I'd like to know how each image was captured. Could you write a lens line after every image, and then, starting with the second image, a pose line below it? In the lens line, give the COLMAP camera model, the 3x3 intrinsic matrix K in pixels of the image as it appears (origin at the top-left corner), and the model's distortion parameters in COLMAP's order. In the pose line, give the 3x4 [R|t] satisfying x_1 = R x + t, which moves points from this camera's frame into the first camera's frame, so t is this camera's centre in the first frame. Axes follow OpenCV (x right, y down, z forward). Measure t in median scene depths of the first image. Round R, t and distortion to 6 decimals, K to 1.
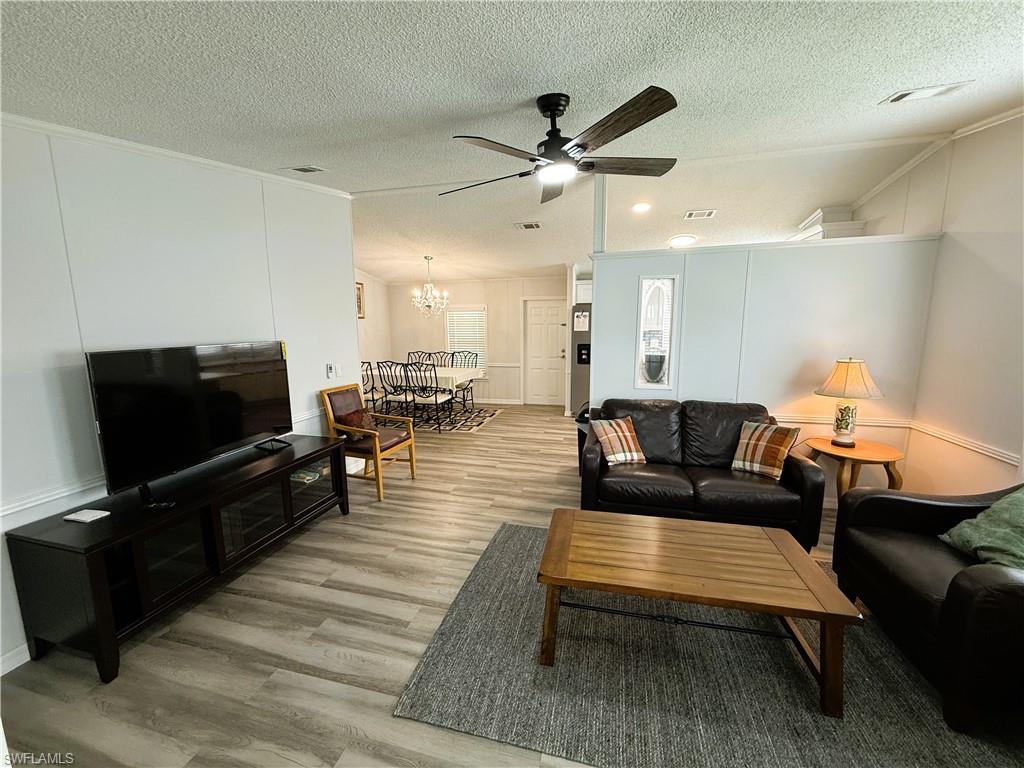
lens RADIAL K [[408.9, 0, 513.0], [0, 408.9, 381.7], [0, 0, 1]] dist [-0.001688, -0.000163]
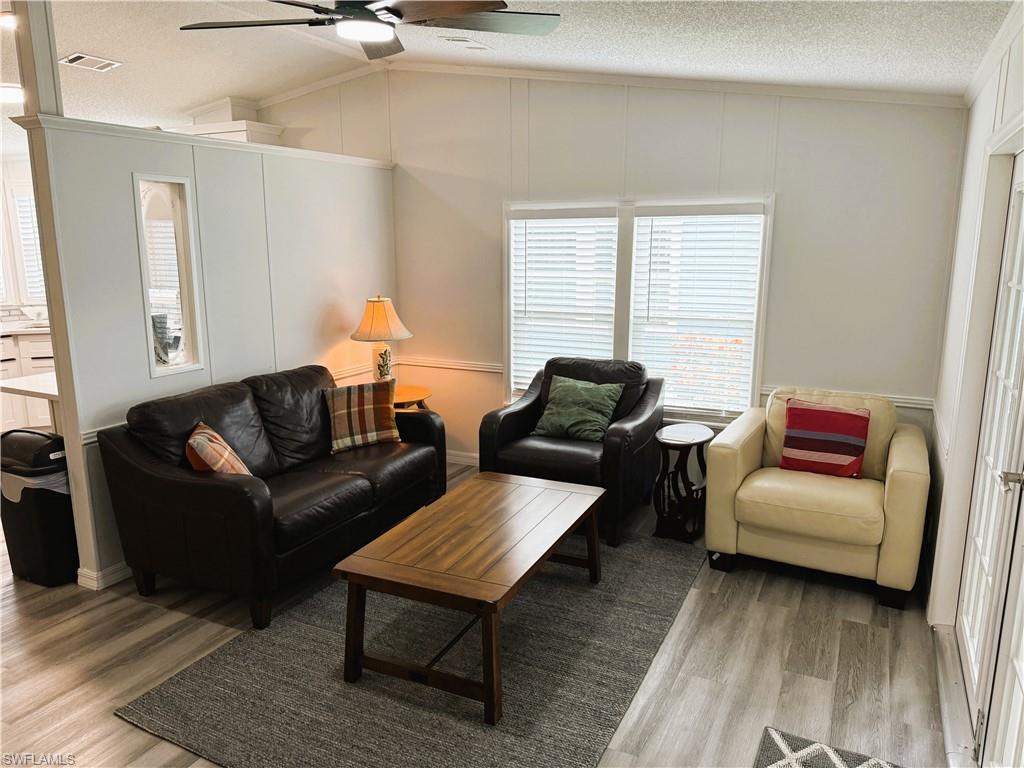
lens RADIAL K [[724.1, 0, 507.7], [0, 724.1, 380.7], [0, 0, 1]] dist [0.024445, -0.006820]
pose [[0.209125, -0.179472, 0.961279, -0.707710], [0.144784, 0.977863, 0.151070, -0.077714], [-0.967111, 0.107585, 0.230480, 0.392014]]
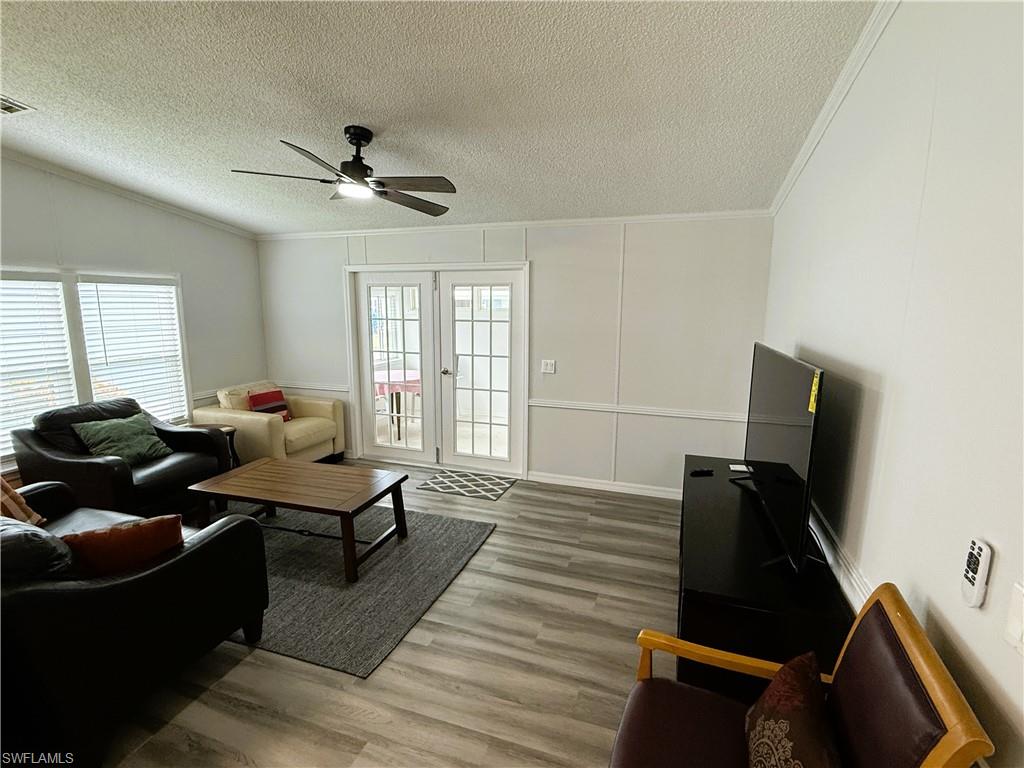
lens RADIAL K [[485.1, 0, 511.6], [0, 485.1, 391.2], [0, 0, 1]] dist [-0.006354, -0.000673]
pose [[-0.996970, -0.015029, 0.076326, -0.299460], [0.010253, 0.947216, 0.320431, -0.271647], [-0.077113, 0.320243, -0.944192, 1.649252]]
